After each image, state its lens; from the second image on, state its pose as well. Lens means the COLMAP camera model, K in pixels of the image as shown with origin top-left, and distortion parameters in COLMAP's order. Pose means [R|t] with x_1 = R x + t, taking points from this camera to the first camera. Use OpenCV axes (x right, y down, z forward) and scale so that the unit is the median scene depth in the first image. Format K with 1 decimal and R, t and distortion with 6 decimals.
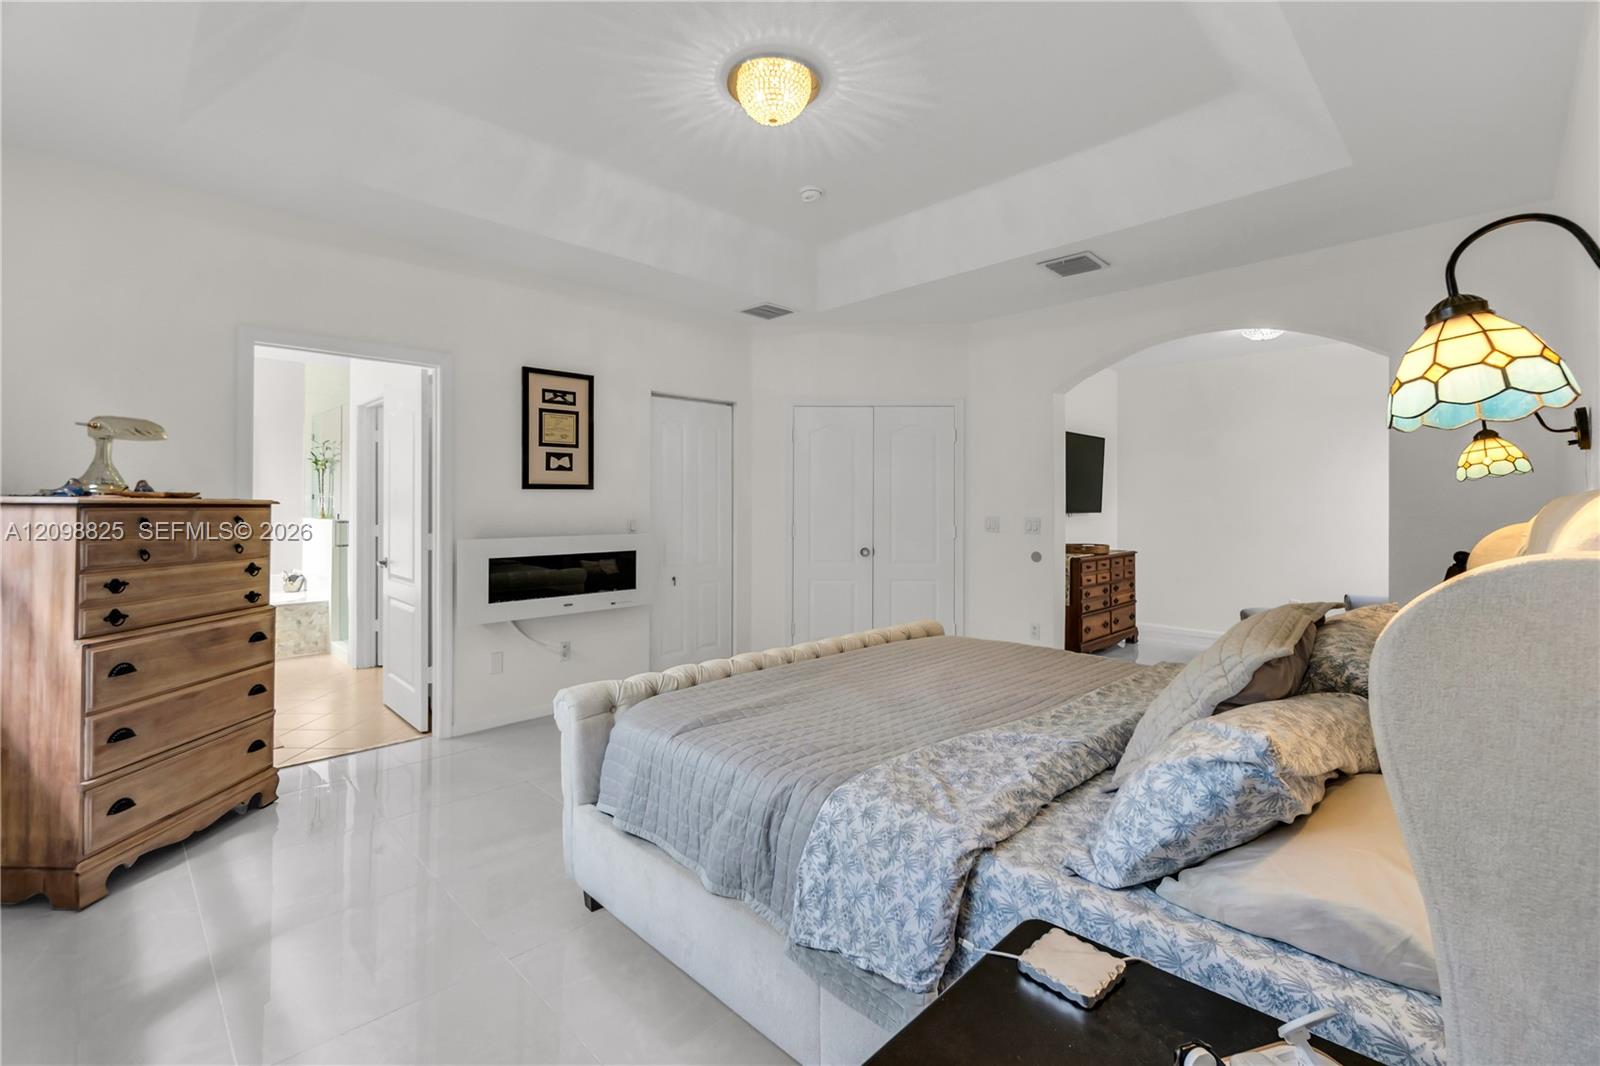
lens RADIAL K [[706.1, 0, 786.3], [0, 706.1, 508.1], [0, 0, 1]] dist [-0.005524, 0.000901]
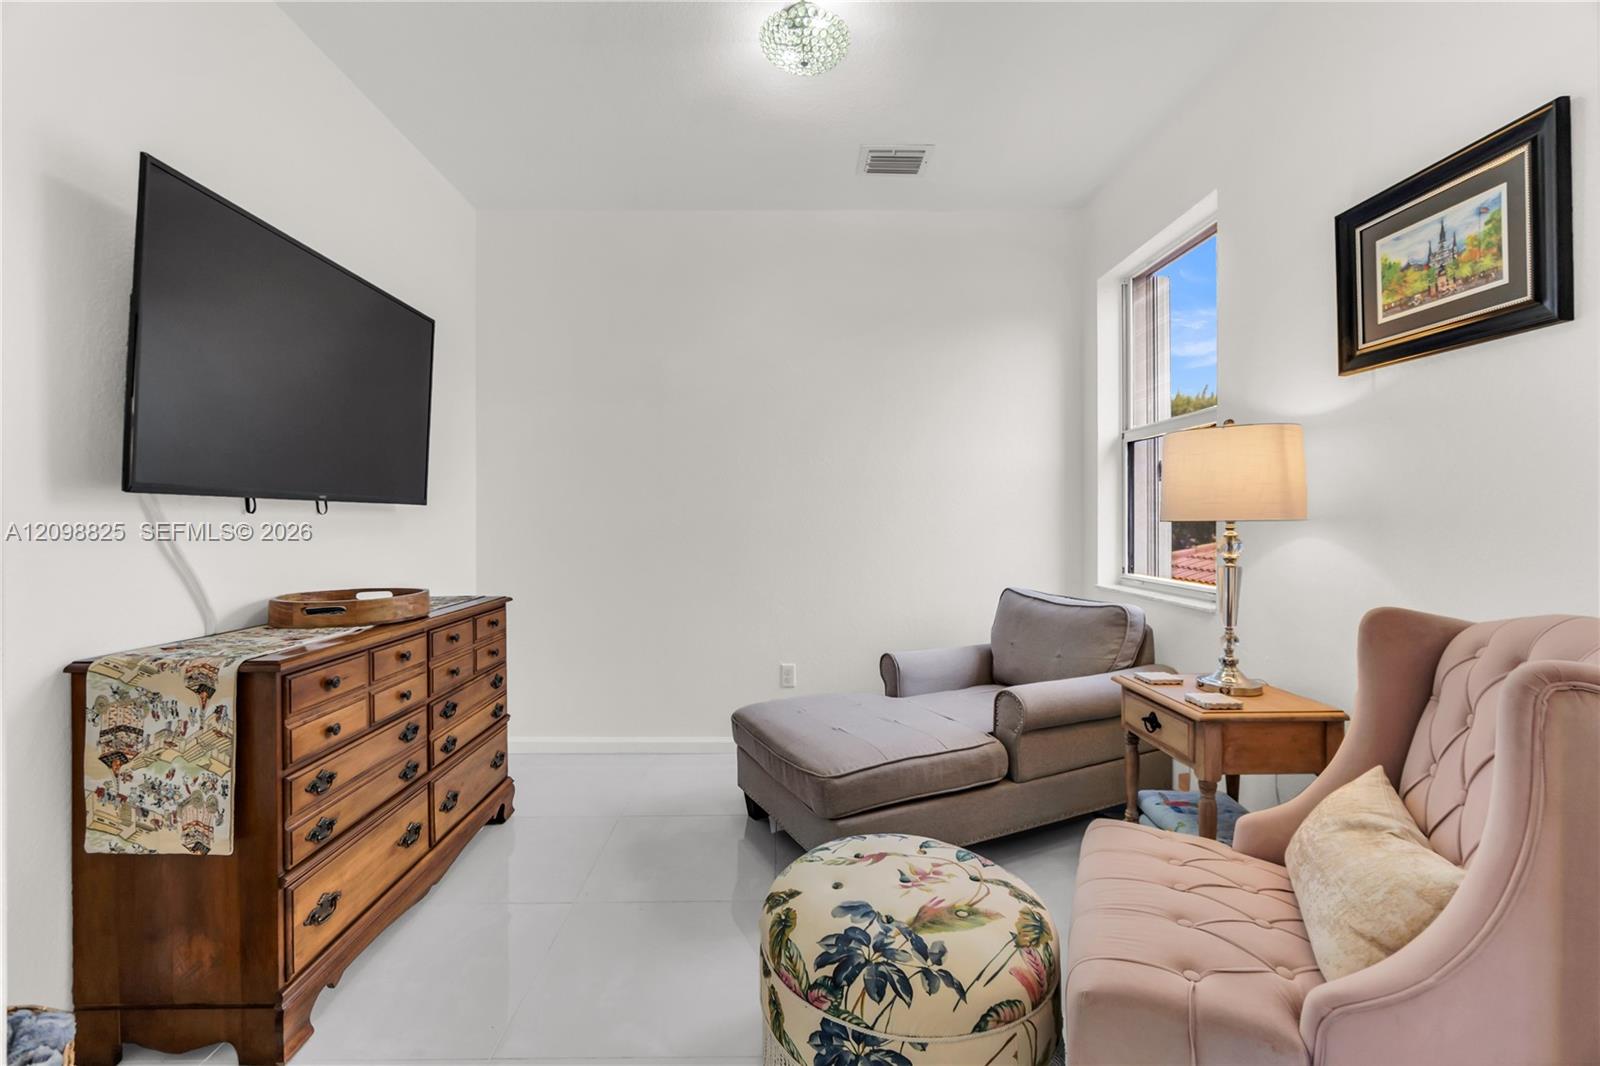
lens RADIAL K [[705.1, 0, 796.7], [0, 705.1, 522.6], [0, 0, 1]] dist [-0.003023, -0.000280]
pose [[0.686572, -0.000968, 0.727061, 0.471556], [0.001075, 0.999999, 0.000317, 0.026532], [-0.727061, 0.000564, 0.686572, 0.897619]]
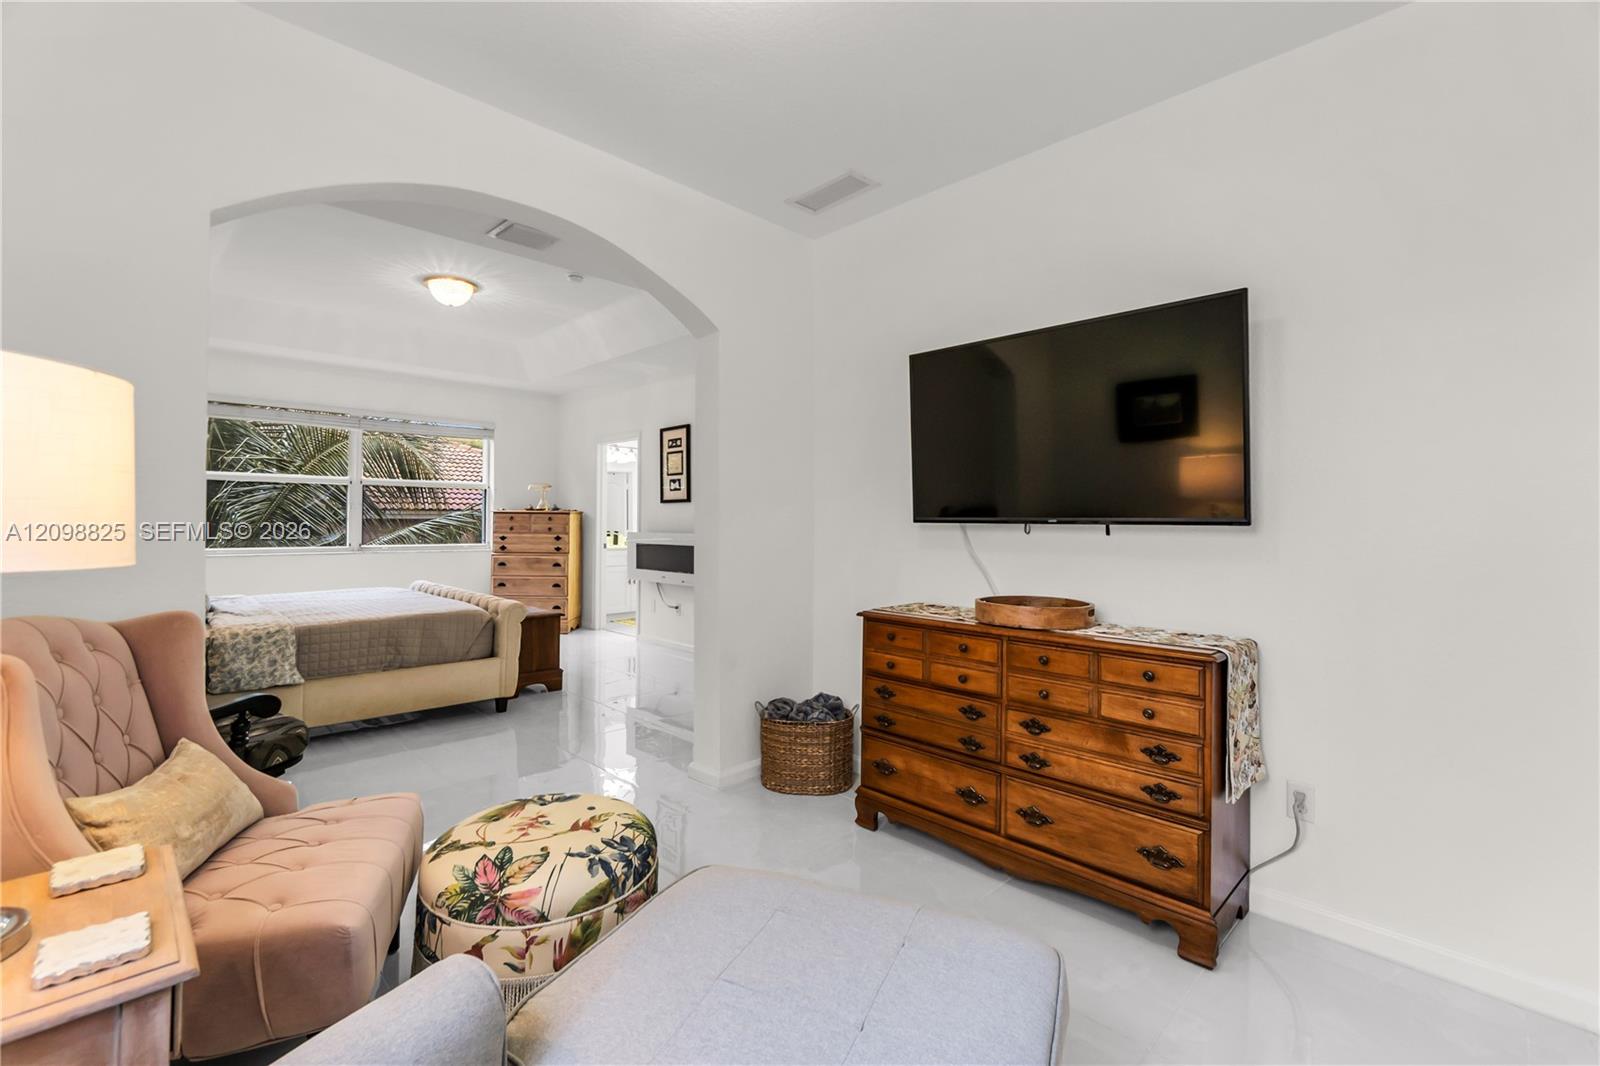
lens RADIAL K [[706.1, 0, 785.8], [0, 706.1, 523.8], [0, 0, 1]] dist [-0.005524, 0.000901]
pose [[-0.014340, 0.002950, -0.999893, 1.203102], [-0.011615, 0.999928, 0.003116, 0.011189], [0.999830, 0.011659, -0.014305, 1.253542]]
